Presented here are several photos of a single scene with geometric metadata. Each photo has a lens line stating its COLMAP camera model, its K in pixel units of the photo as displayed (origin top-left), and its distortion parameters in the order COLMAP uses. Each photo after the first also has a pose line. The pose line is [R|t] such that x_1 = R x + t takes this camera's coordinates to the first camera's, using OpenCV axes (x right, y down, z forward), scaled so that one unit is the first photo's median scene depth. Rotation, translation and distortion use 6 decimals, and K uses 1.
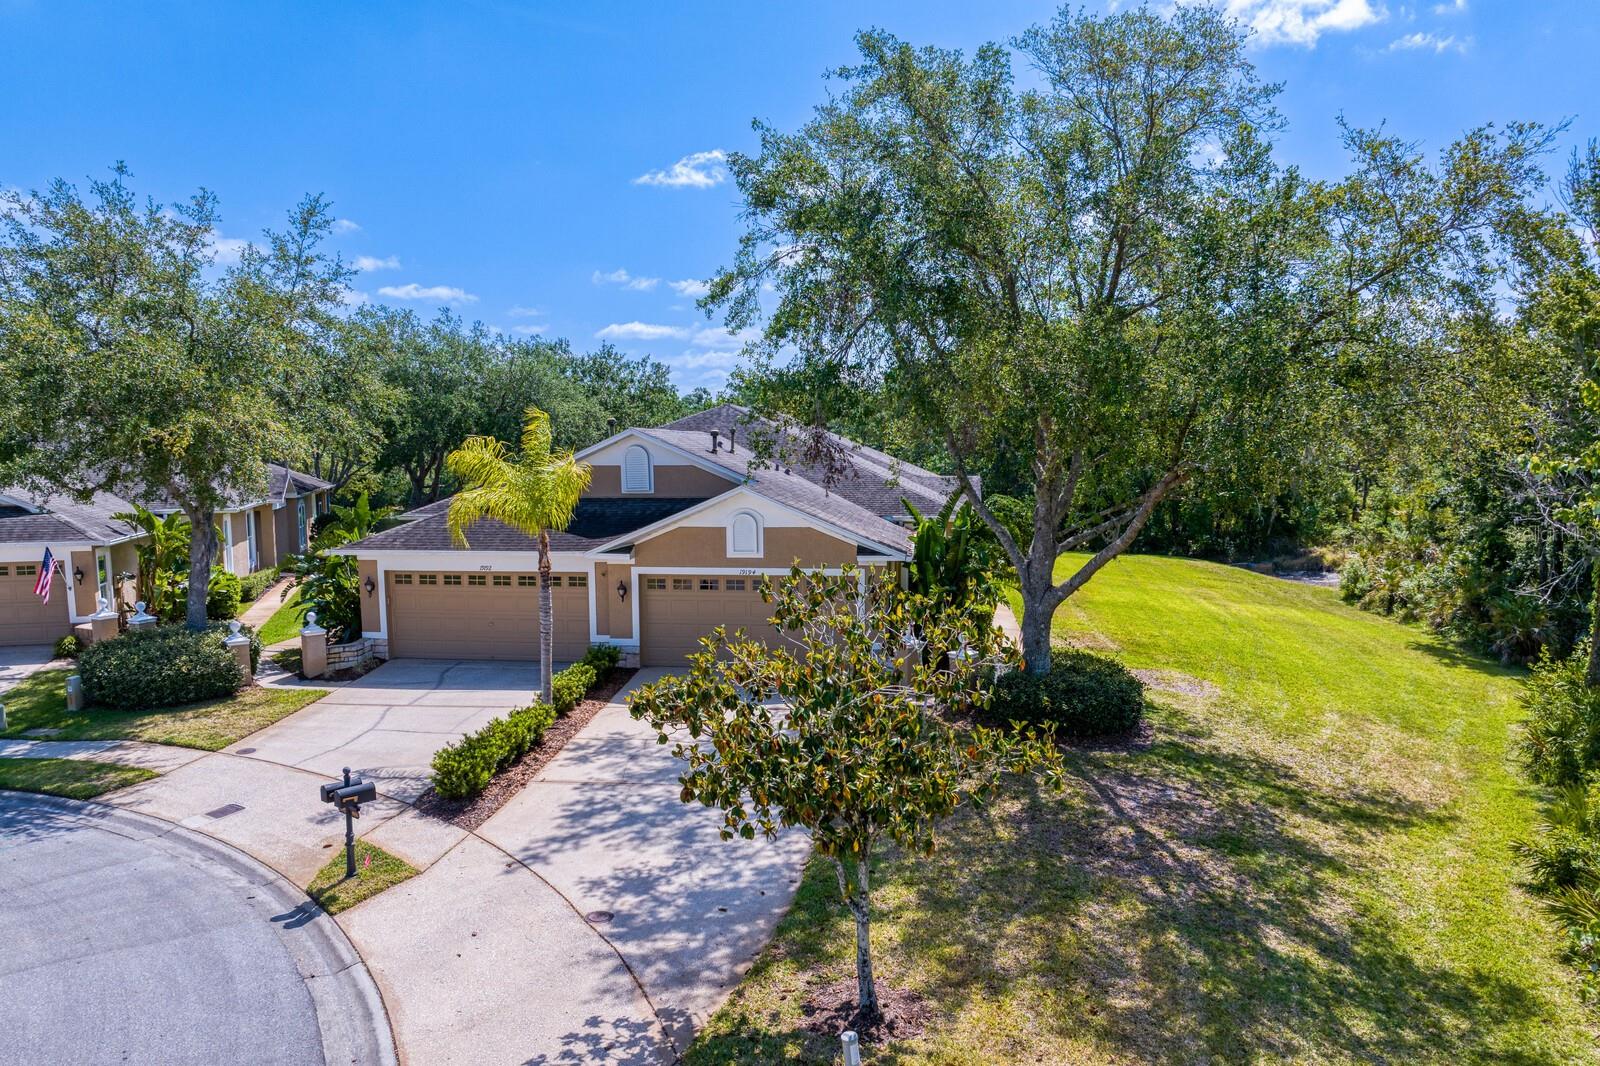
lens RADIAL K [[1131.0, 0, 800.0], [0, 1131.0, 533.0], [0, 0, 1]] dist [-0.045200, -0.003885]
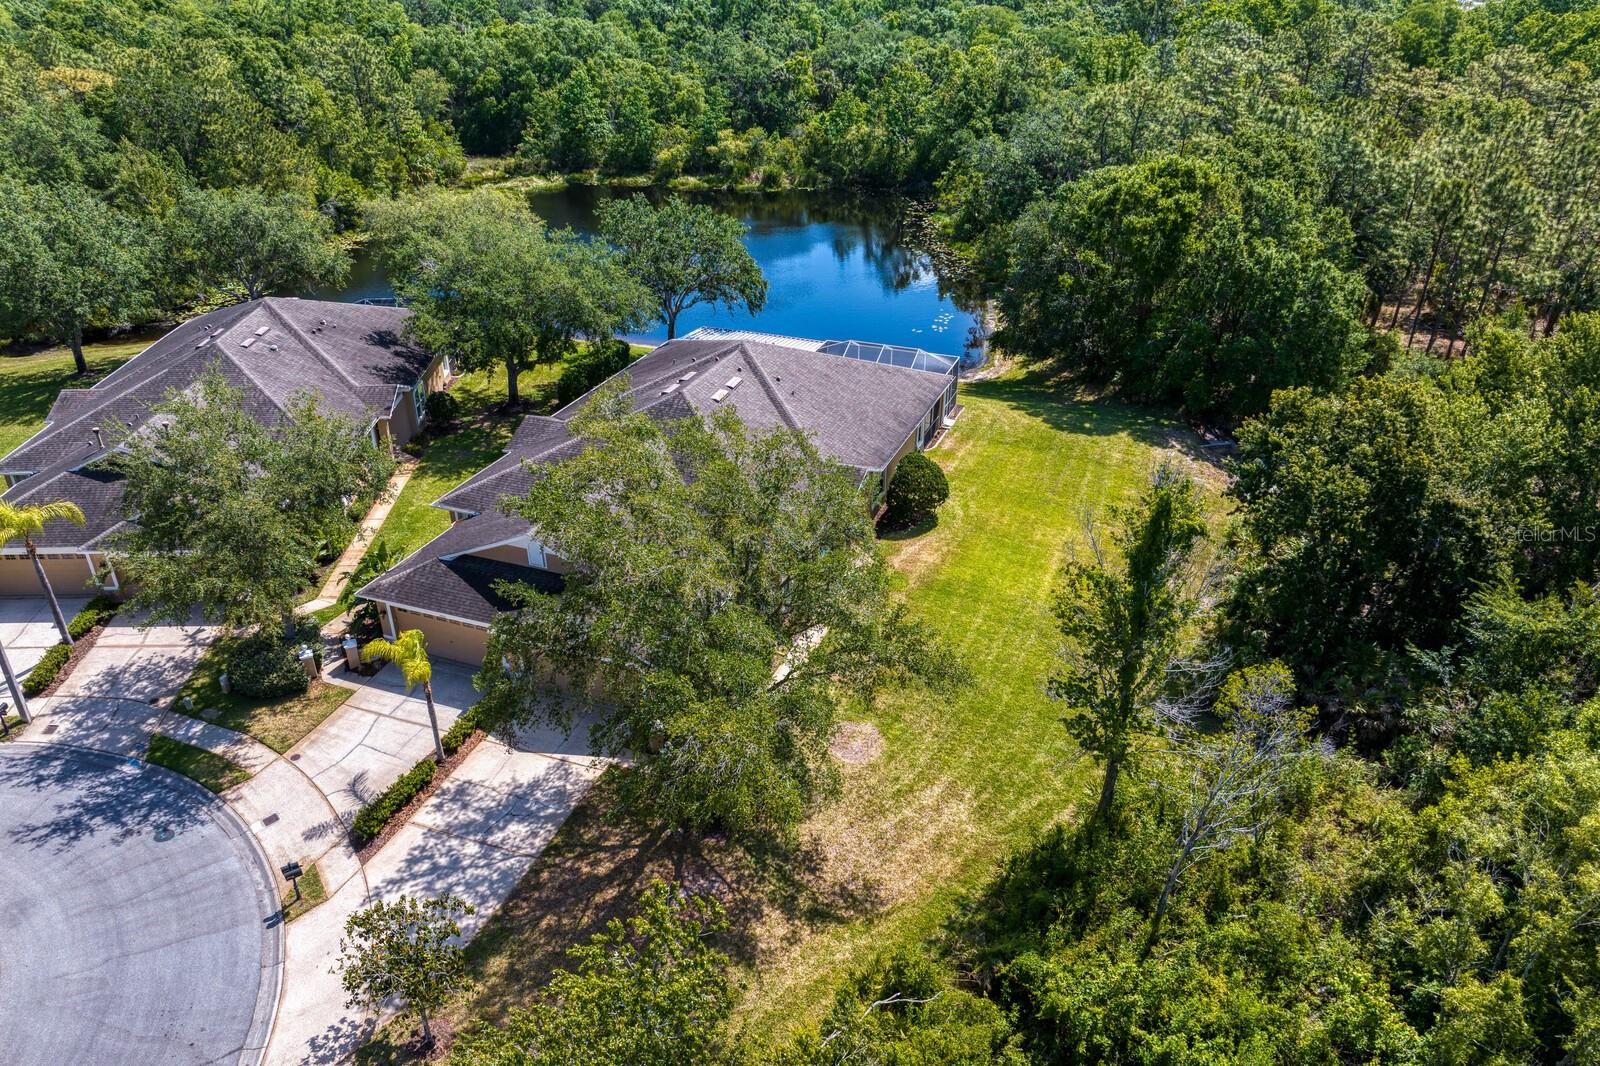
lens RADIAL K [[1131.0, 0, 800.0], [0, 1131.0, 533.0], [0, 0, 1]] dist [-0.045200, -0.003885]
pose [[0.970254, 0.119774, -0.210384, 0.659229], [-0.028945, 0.920195, 0.390389, -0.869389], [0.240353, -0.372687, 0.896290, -0.356782]]
